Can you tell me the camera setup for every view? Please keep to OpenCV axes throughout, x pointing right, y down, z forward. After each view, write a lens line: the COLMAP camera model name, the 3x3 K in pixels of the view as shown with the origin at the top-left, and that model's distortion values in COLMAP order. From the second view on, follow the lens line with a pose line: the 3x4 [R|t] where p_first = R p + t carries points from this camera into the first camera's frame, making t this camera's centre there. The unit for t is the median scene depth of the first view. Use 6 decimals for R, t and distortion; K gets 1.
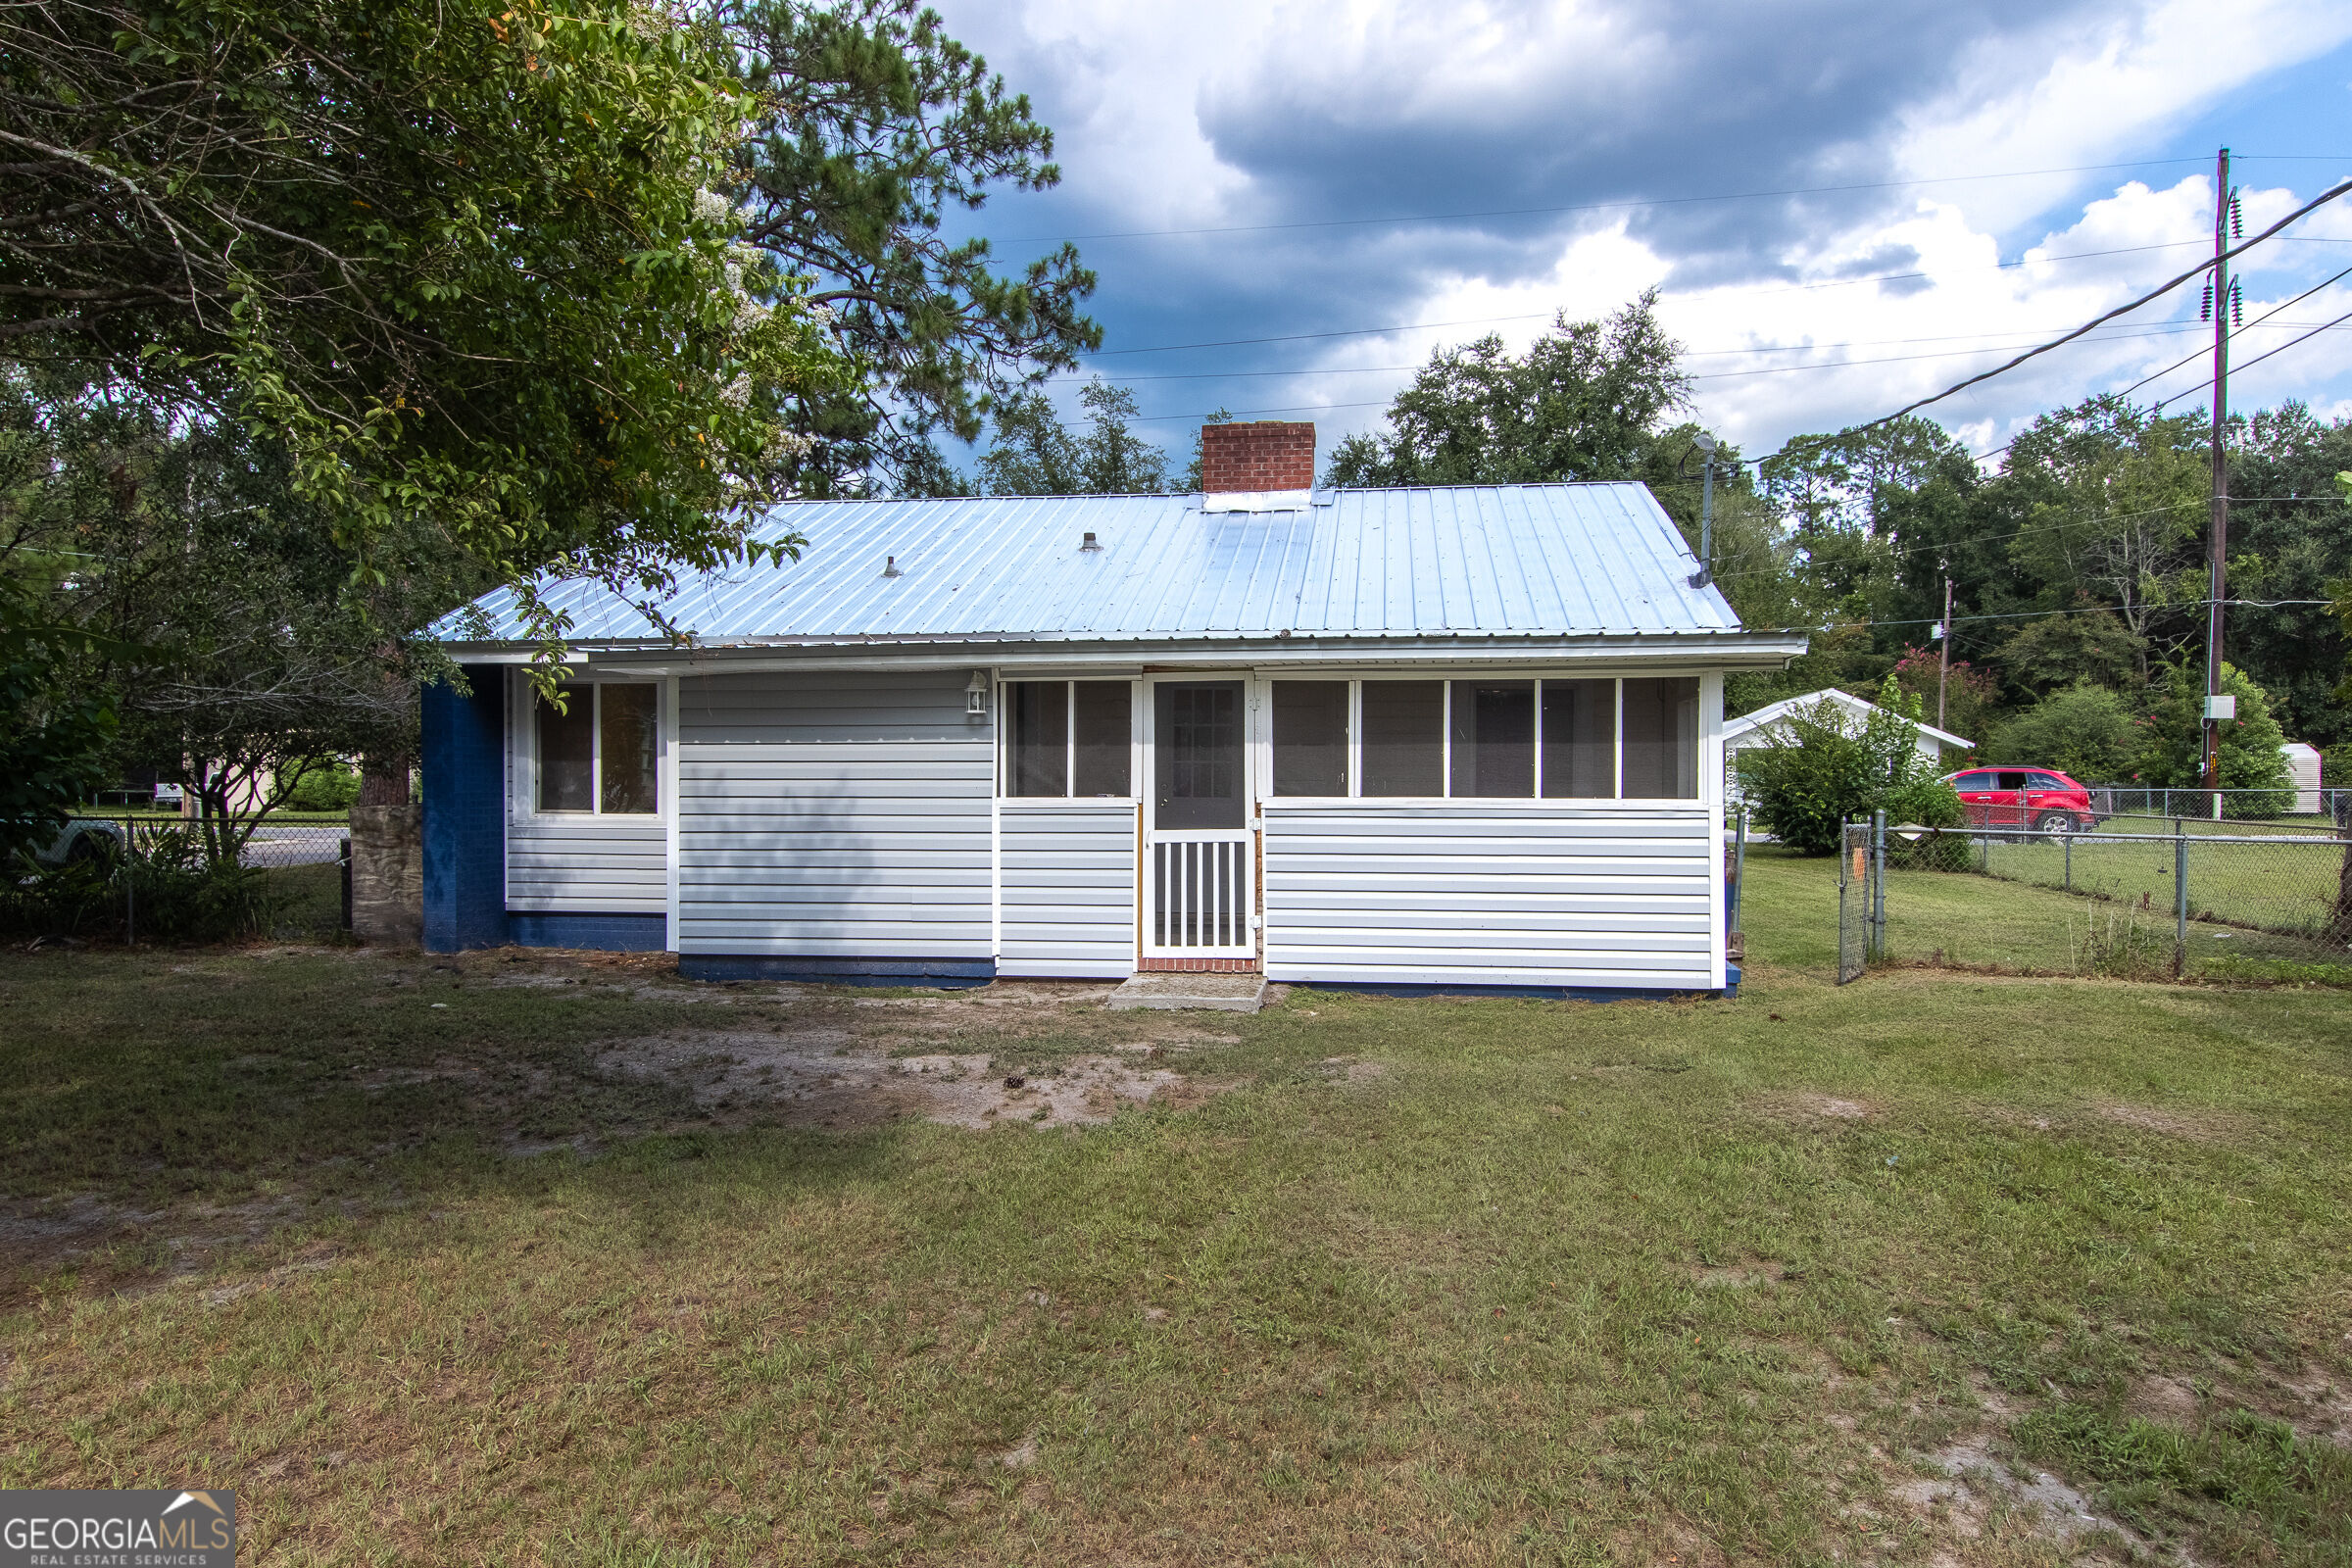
lens RADIAL K [[1453.6, 0, 1176.0], [0, 1453.6, 784.6], [0, 0, 1]] dist [-0.002254, -0.000382]
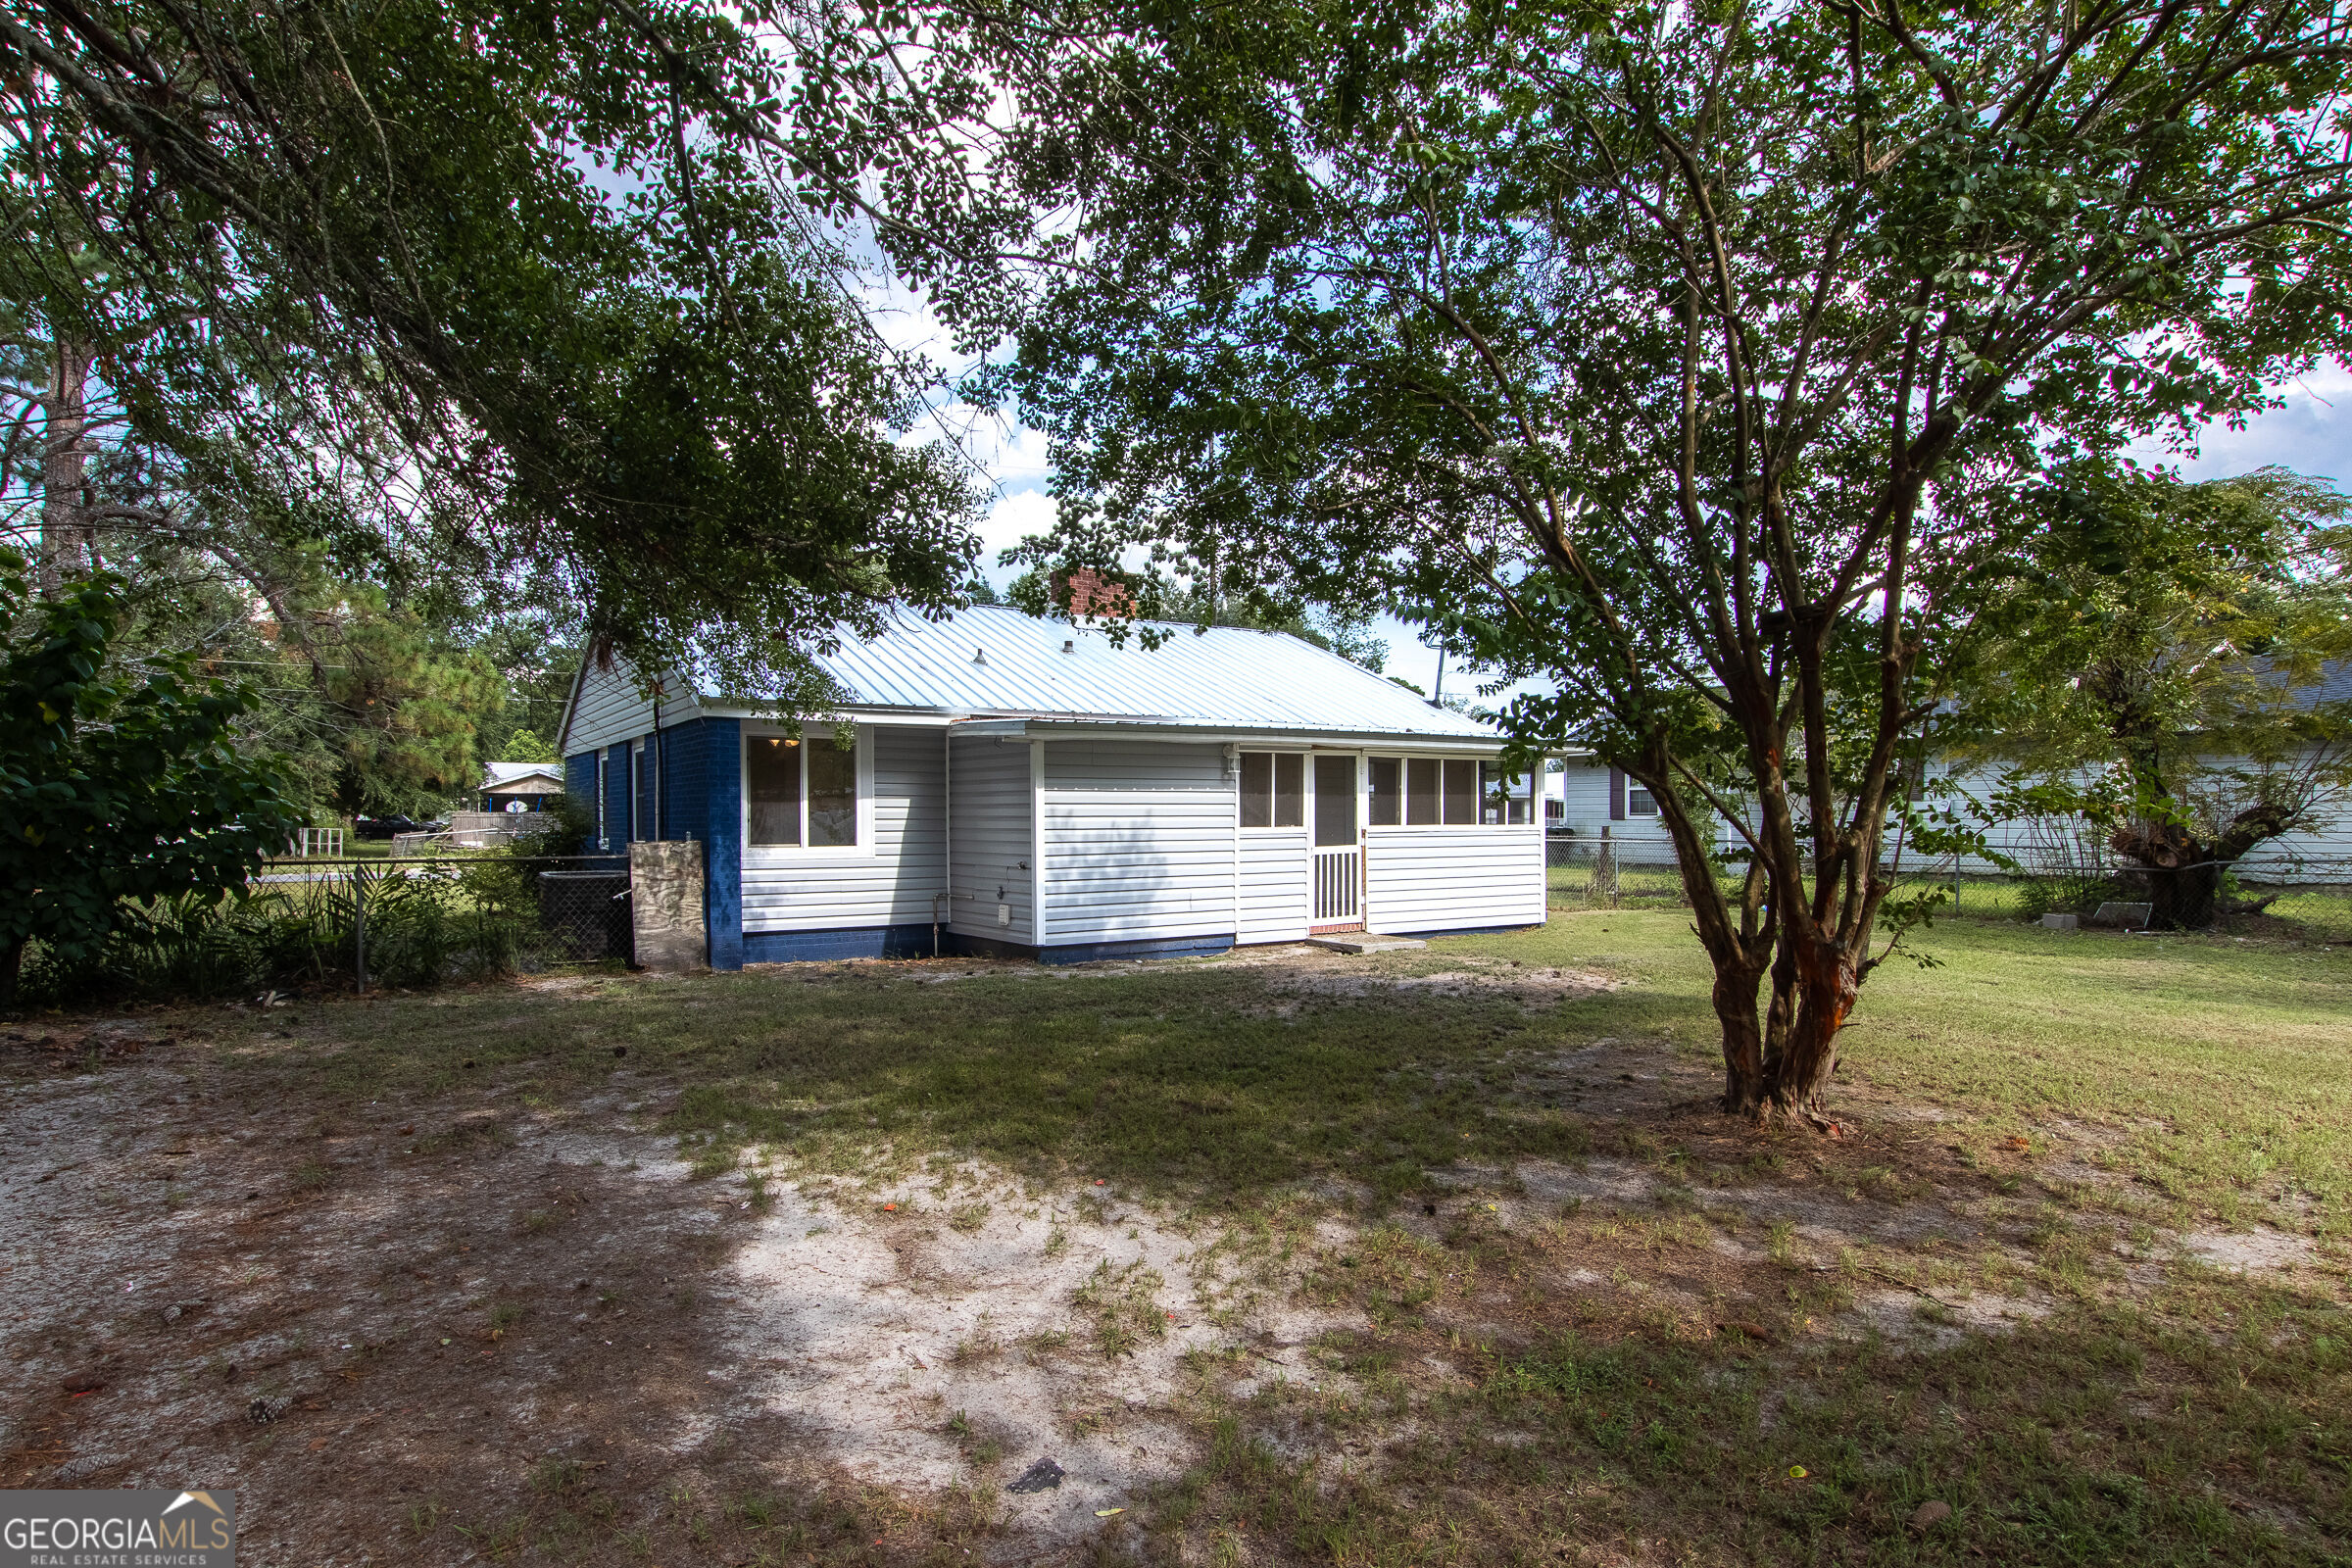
lens RADIAL K [[1251.1, 0, 1174.0], [0, 1251.1, 790.4], [0, 0, 1]] dist [-0.031150, 0.000280]
pose [[0.780795, 0.007977, 0.624736, -1.004248], [0.008946, 0.999673, -0.023945, 0.000366], [-0.624723, 0.024285, 0.780469, 0.010839]]
